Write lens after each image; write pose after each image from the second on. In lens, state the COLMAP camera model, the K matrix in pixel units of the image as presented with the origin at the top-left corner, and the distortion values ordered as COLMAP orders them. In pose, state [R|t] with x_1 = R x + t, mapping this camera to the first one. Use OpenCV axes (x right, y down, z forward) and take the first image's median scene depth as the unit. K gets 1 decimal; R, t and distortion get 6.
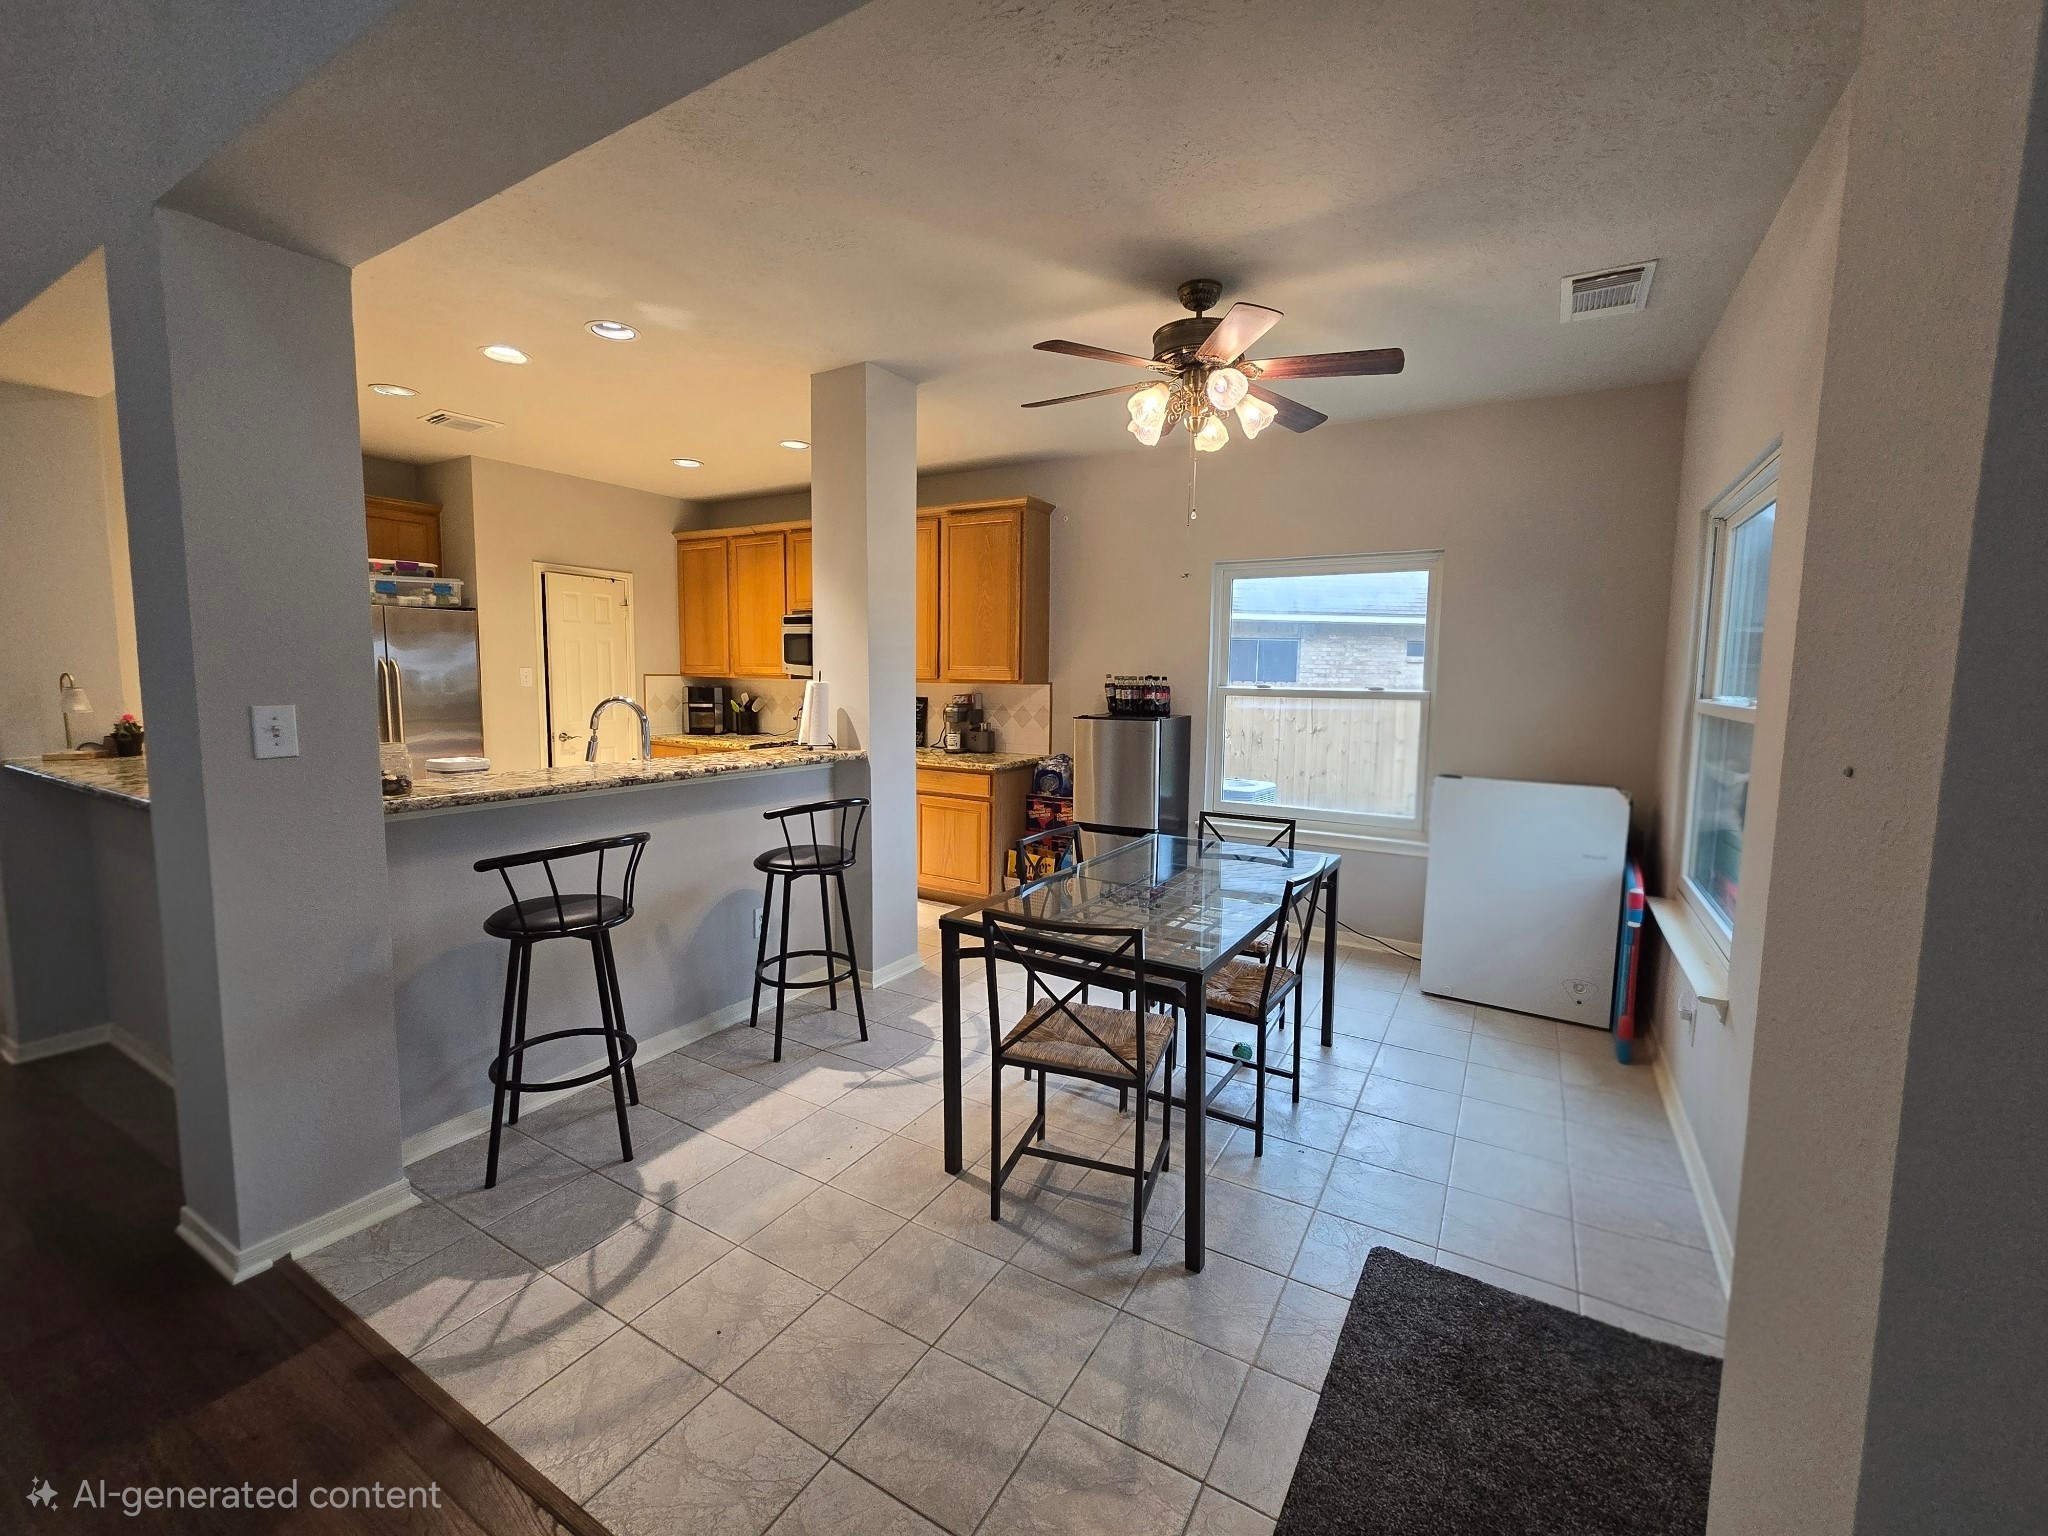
lens RADIAL K [[841.5, 0, 1032.4], [0, 841.5, 753.8], [0, 0, 1]] dist [0.000094, -0.000275]
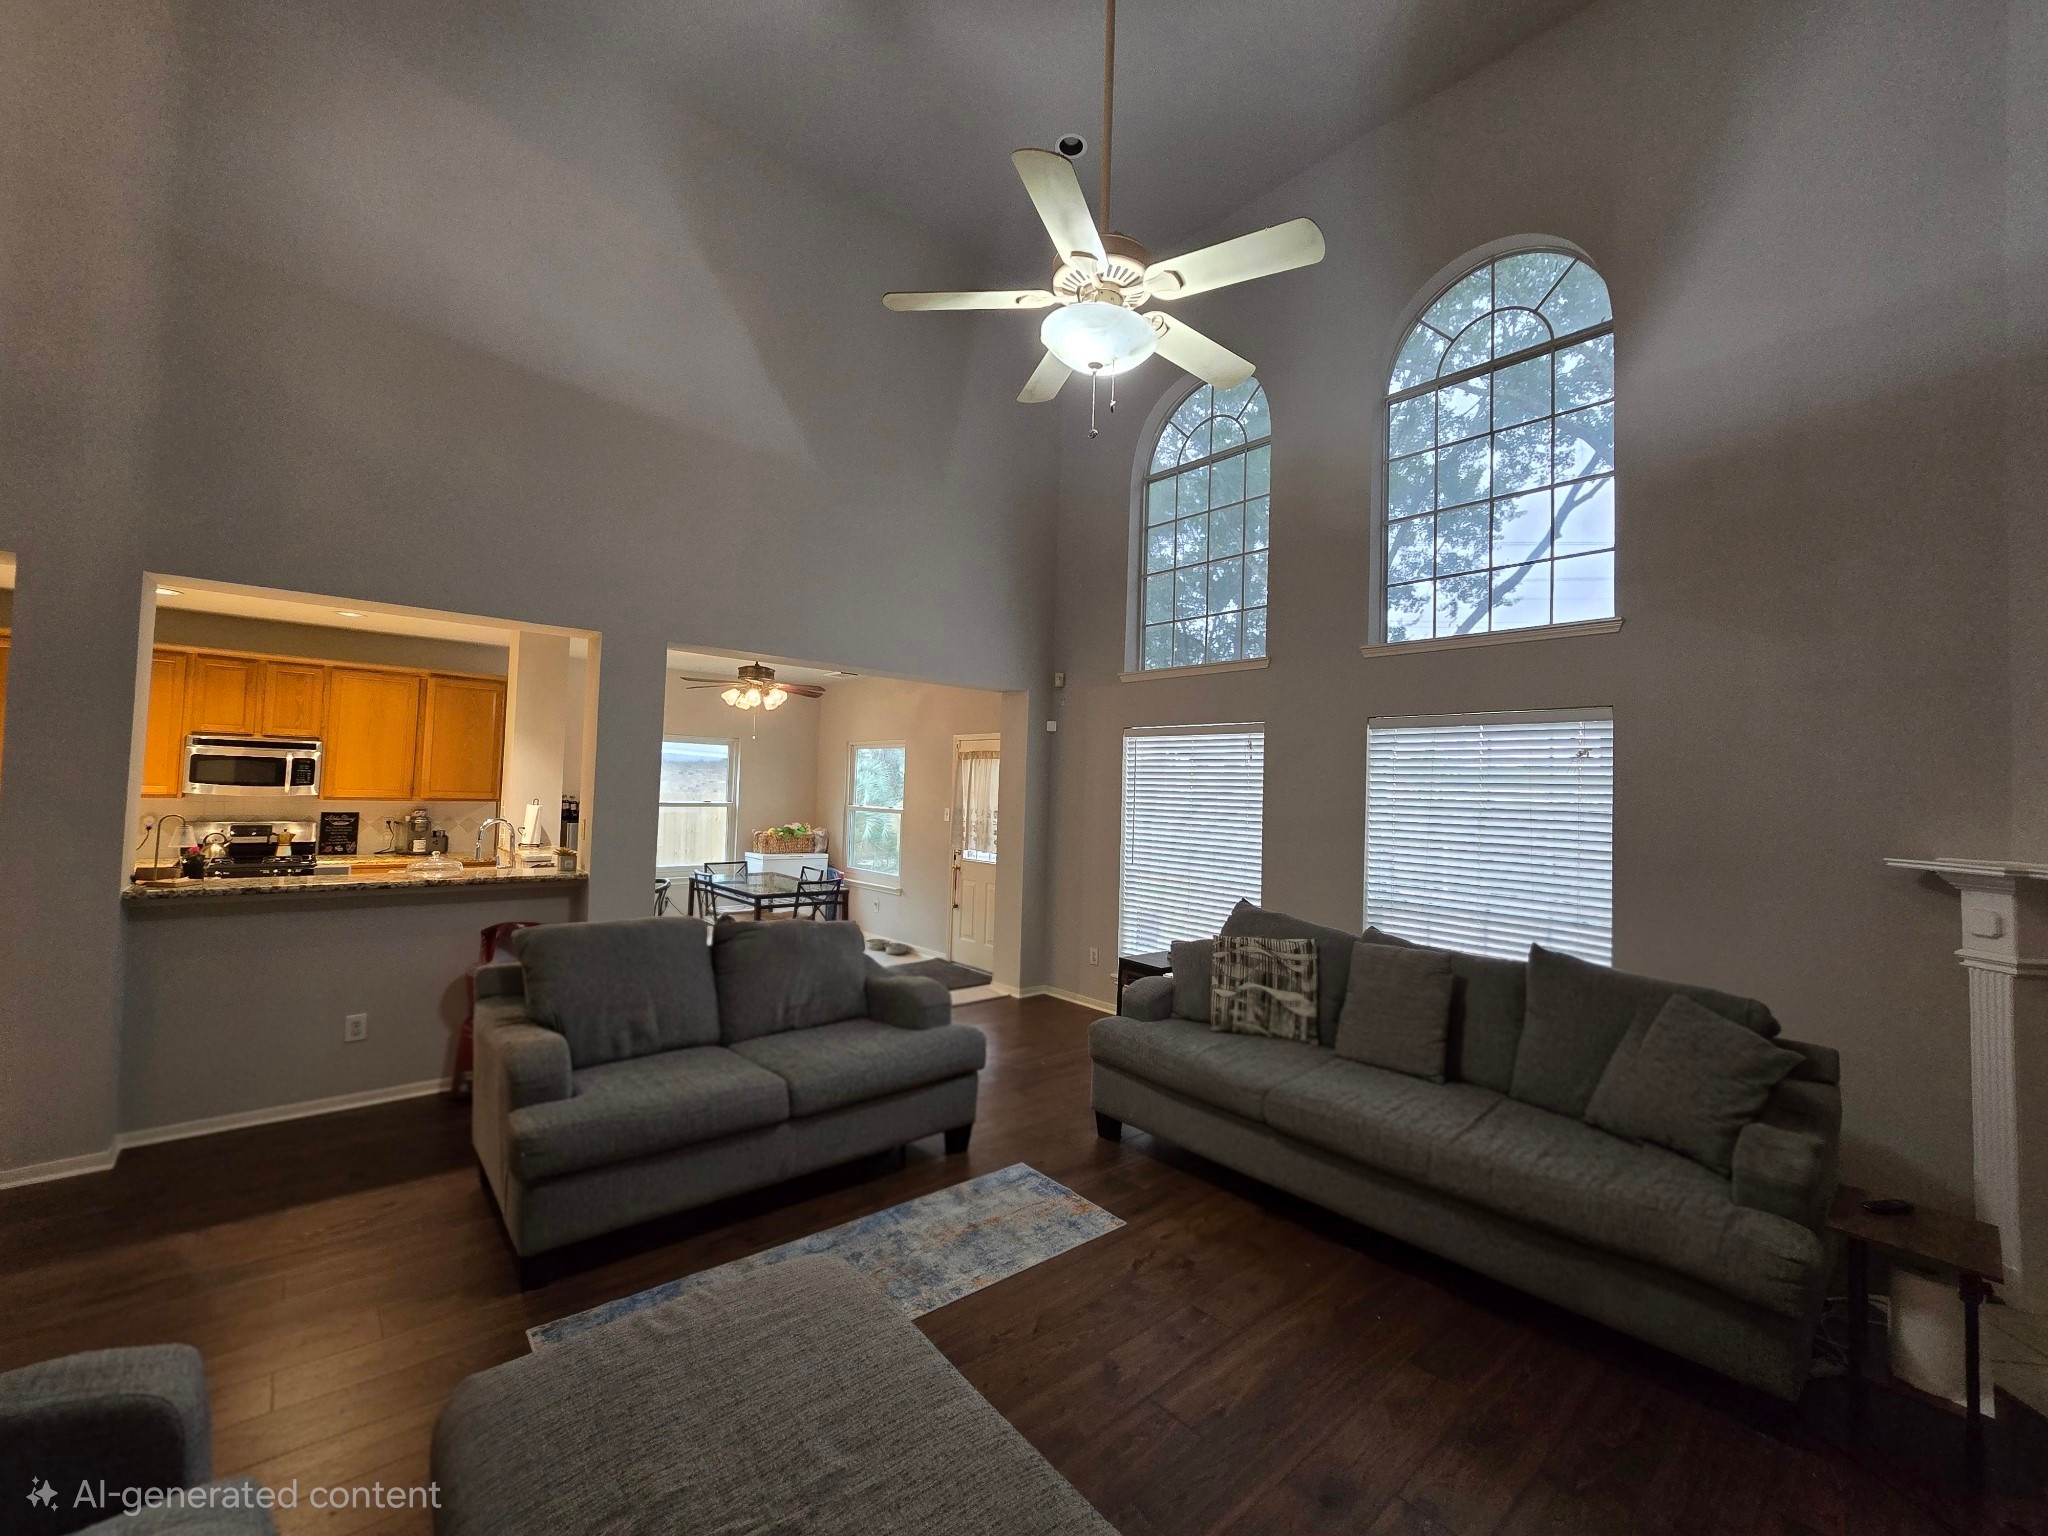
lens RADIAL K [[882.9, 0, 1026.4], [0, 882.9, 738.3], [0, 0, 1]] dist [0.010644, 0.000166]
pose [[0.326062, 0.043203, 0.944361, -1.336722], [0.058997, 0.996078, -0.065939, -0.042865], [-0.943506, 0.077215, 0.322235, -0.406140]]
